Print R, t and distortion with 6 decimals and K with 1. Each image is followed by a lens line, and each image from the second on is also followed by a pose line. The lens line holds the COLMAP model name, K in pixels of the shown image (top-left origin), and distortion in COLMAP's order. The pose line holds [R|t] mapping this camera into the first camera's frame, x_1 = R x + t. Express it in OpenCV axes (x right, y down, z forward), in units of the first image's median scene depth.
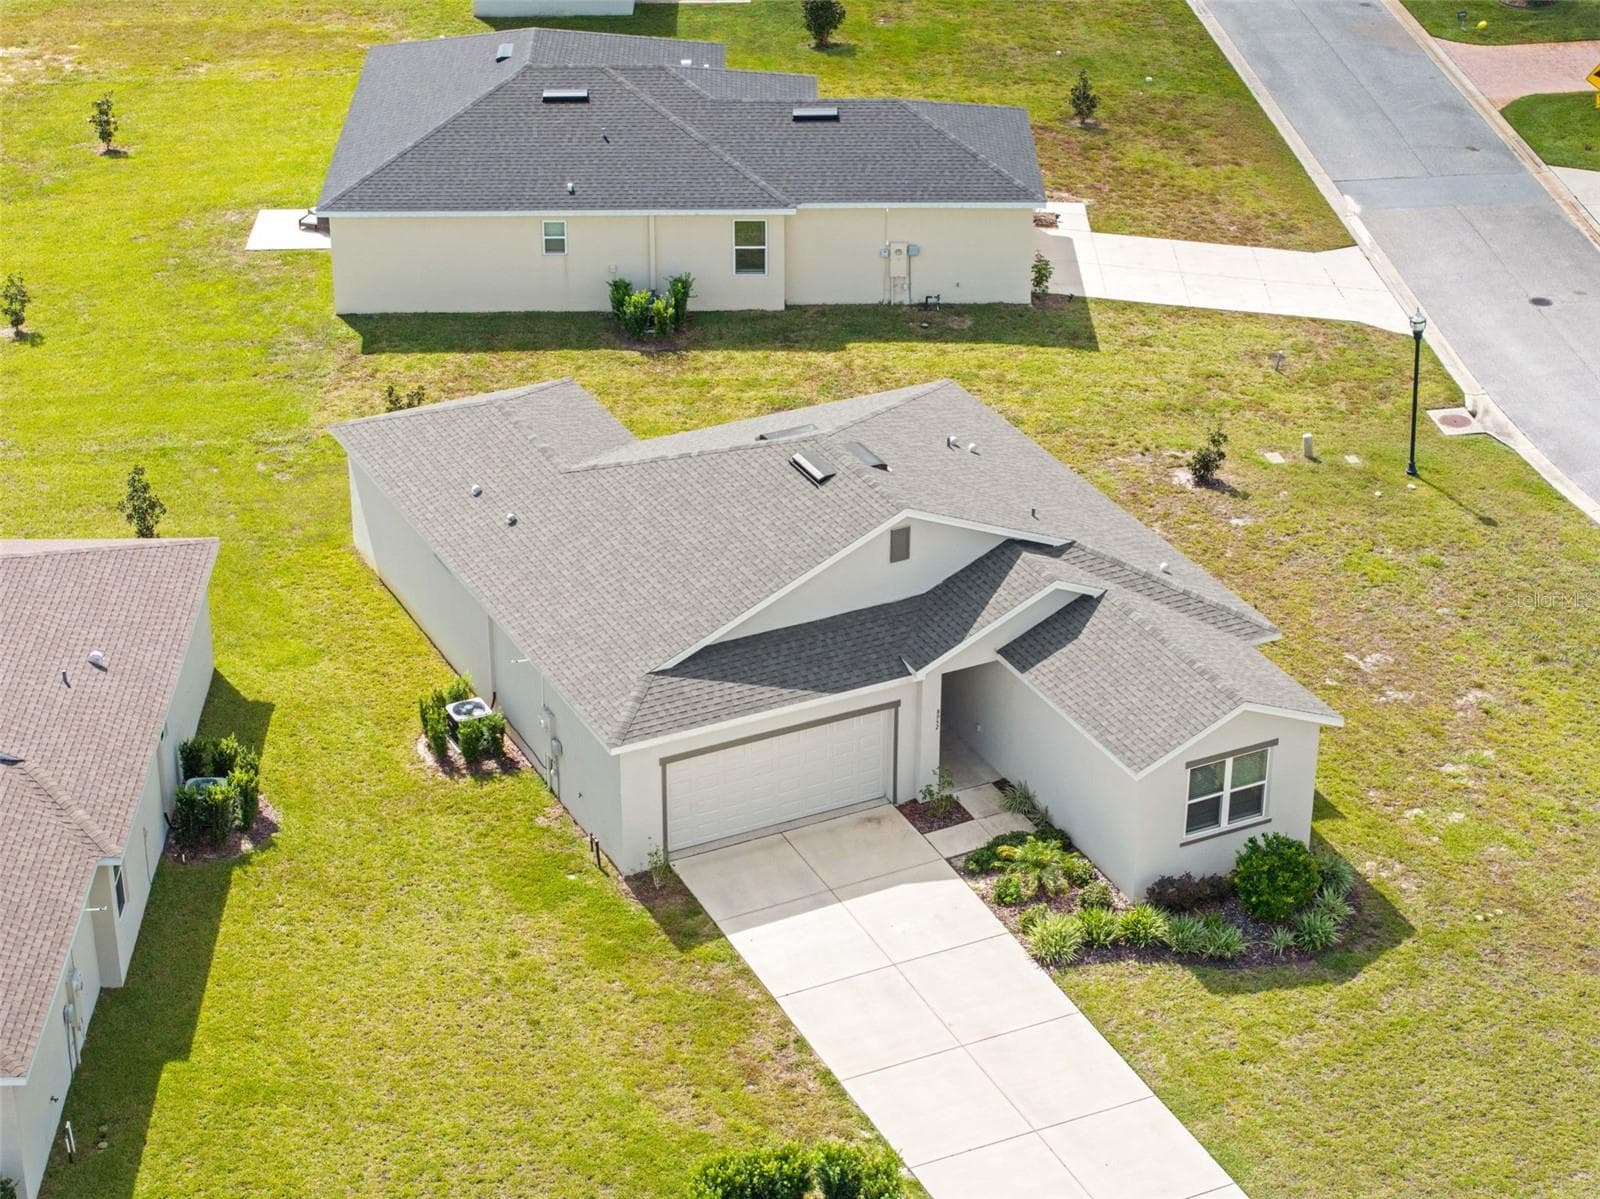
lens RADIAL K [[3252.2, 0, 800.0], [0, 3252.2, 615.7], [0, 0, 1]] dist [-0.244094, 1.725354]
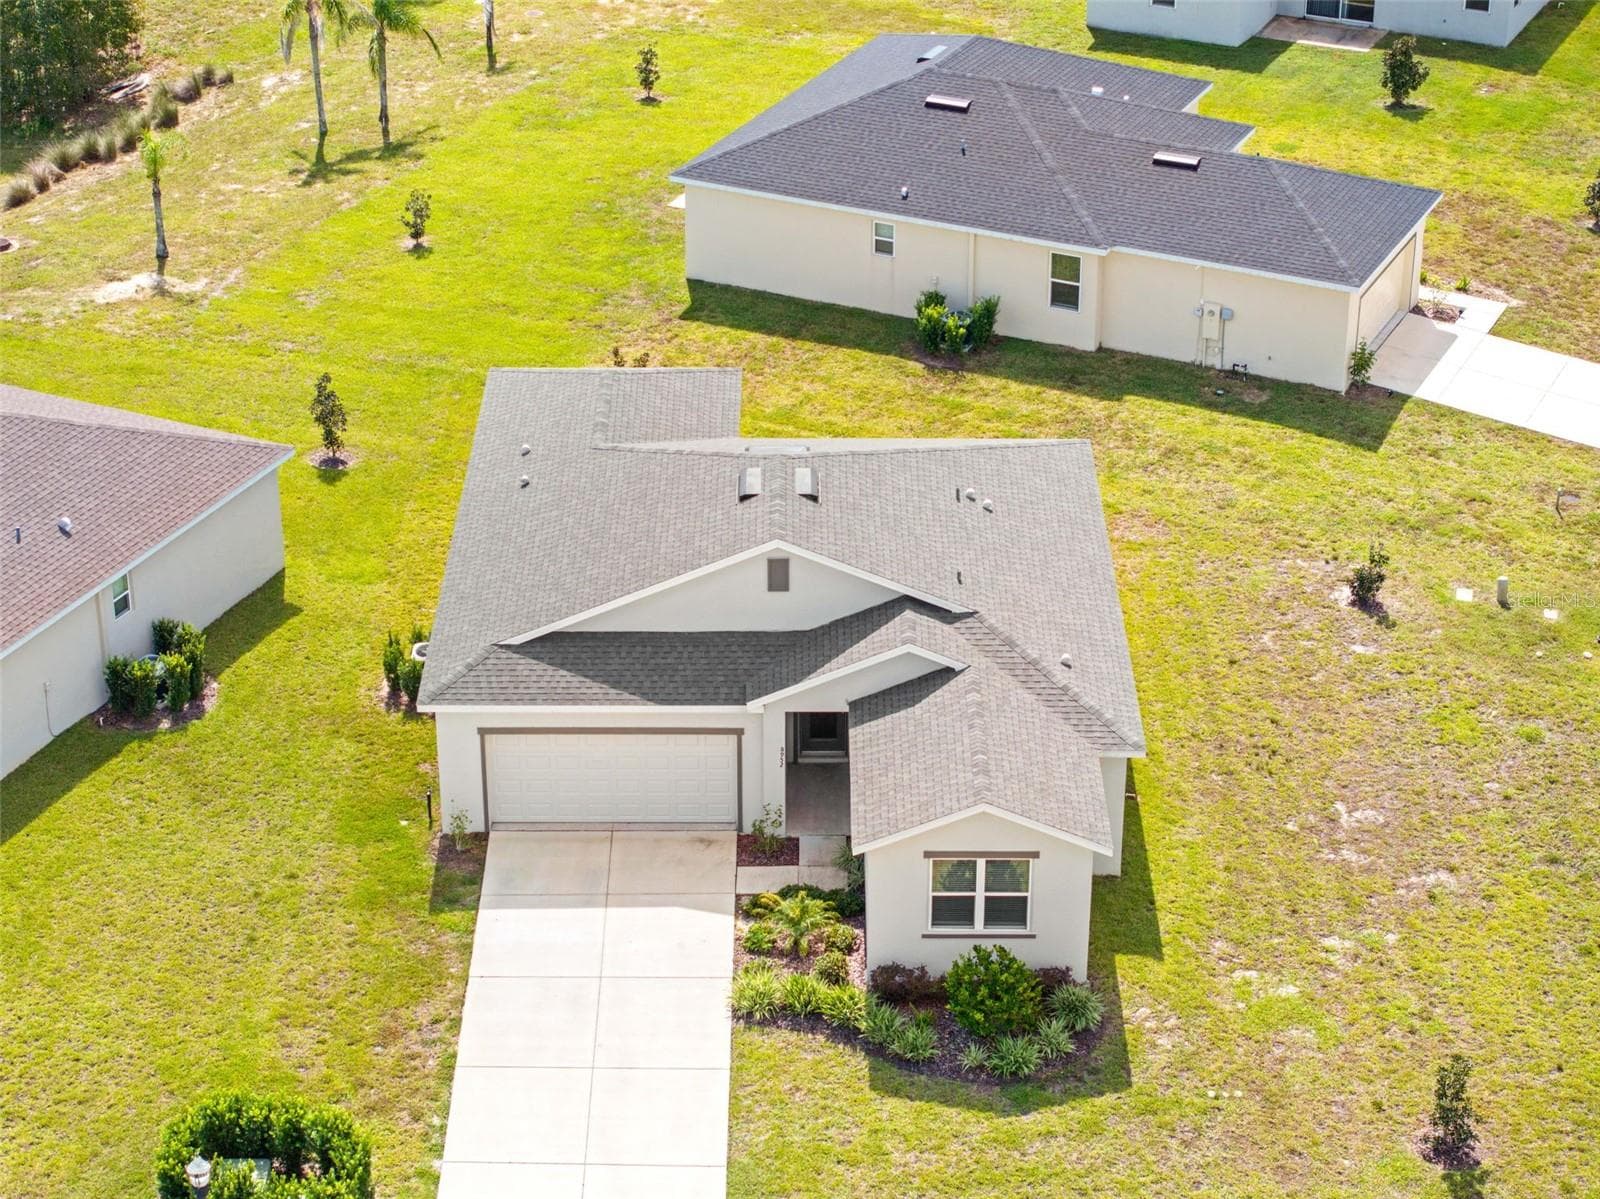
lens RADIAL K [[3252.2, 0, 800.0], [0, 3252.2, 615.7], [0, 0, 1]] dist [-0.244094, 1.725354]
pose [[0.894933, 0.207677, -0.394923, 0.342652], [-0.208307, 0.977169, 0.041816, -0.041888], [0.394591, 0.044843, 0.917762, 0.078143]]
